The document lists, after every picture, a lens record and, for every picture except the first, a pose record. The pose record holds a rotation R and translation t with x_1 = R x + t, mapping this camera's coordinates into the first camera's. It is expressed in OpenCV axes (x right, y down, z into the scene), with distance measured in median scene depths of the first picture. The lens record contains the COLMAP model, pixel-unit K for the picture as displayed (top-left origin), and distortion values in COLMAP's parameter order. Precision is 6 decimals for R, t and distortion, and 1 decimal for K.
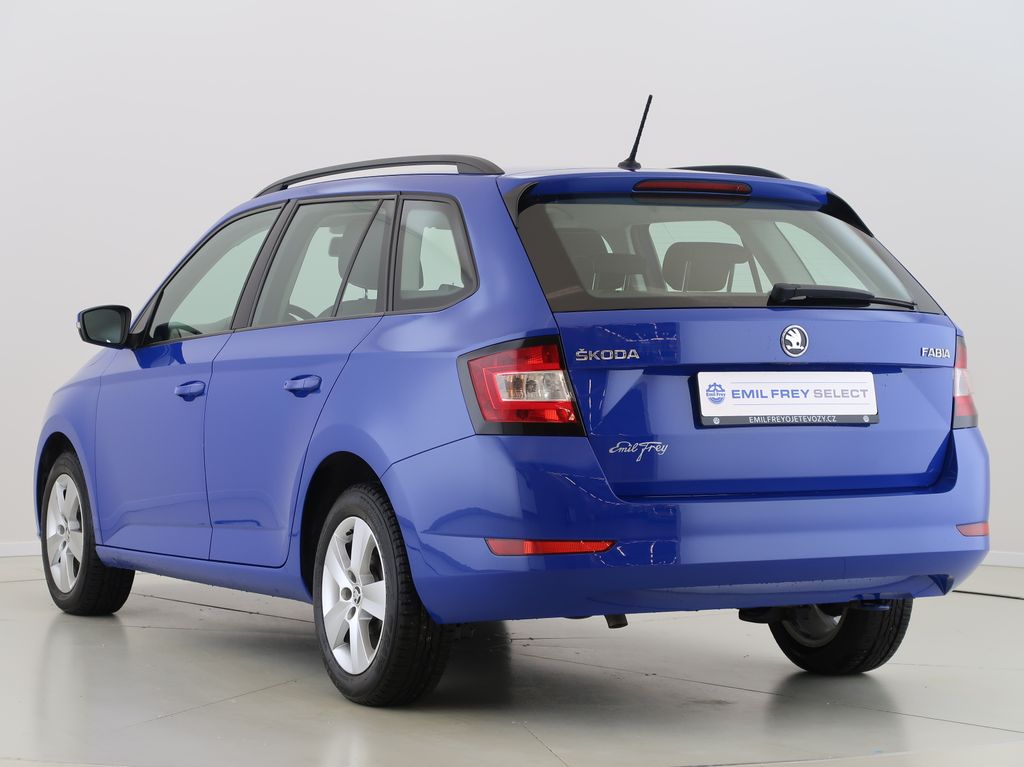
lens RADIAL K [[3412.9, 0, 512.0], [0, 3412.9, 383.5], [0, 0, 1]] dist [-0.830781, -0.795916]
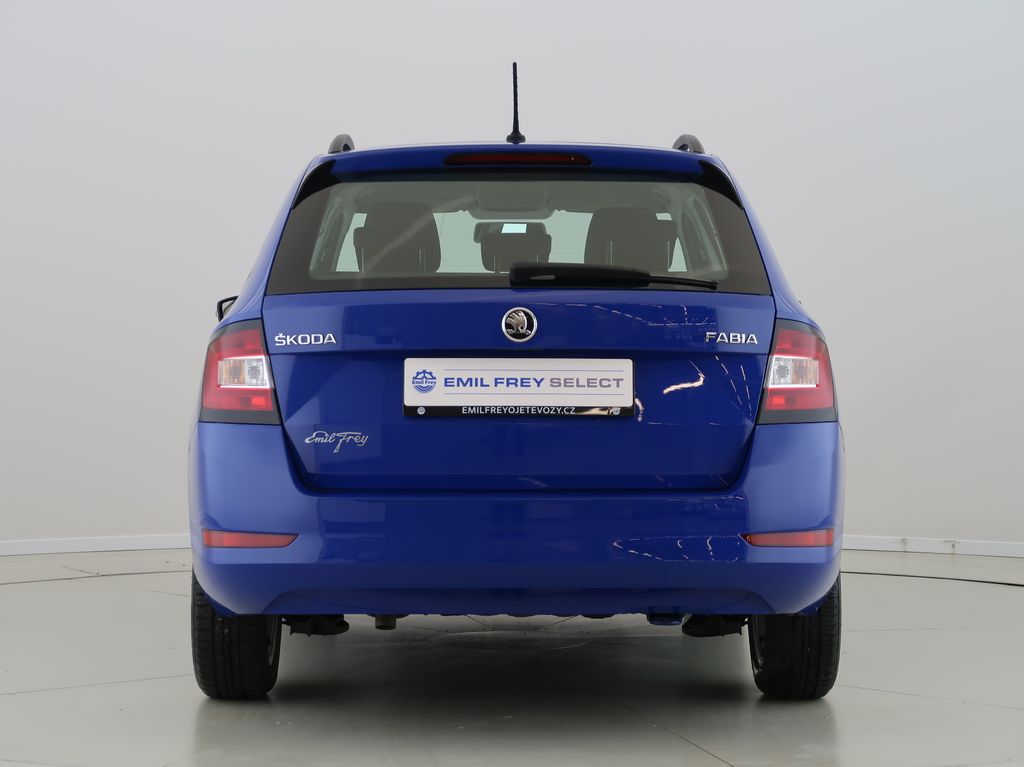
lens RADIAL K [[3412.9, 0, 512.0], [0, 3412.9, 383.5], [0, 0, 1]] dist [-0.830781, -0.795916]
pose [[0.889560, 0.009082, -0.456727, 0.501255], [-0.007029, 0.999956, 0.006193, -0.002379], [0.456763, -0.002299, 0.889585, 0.181460]]
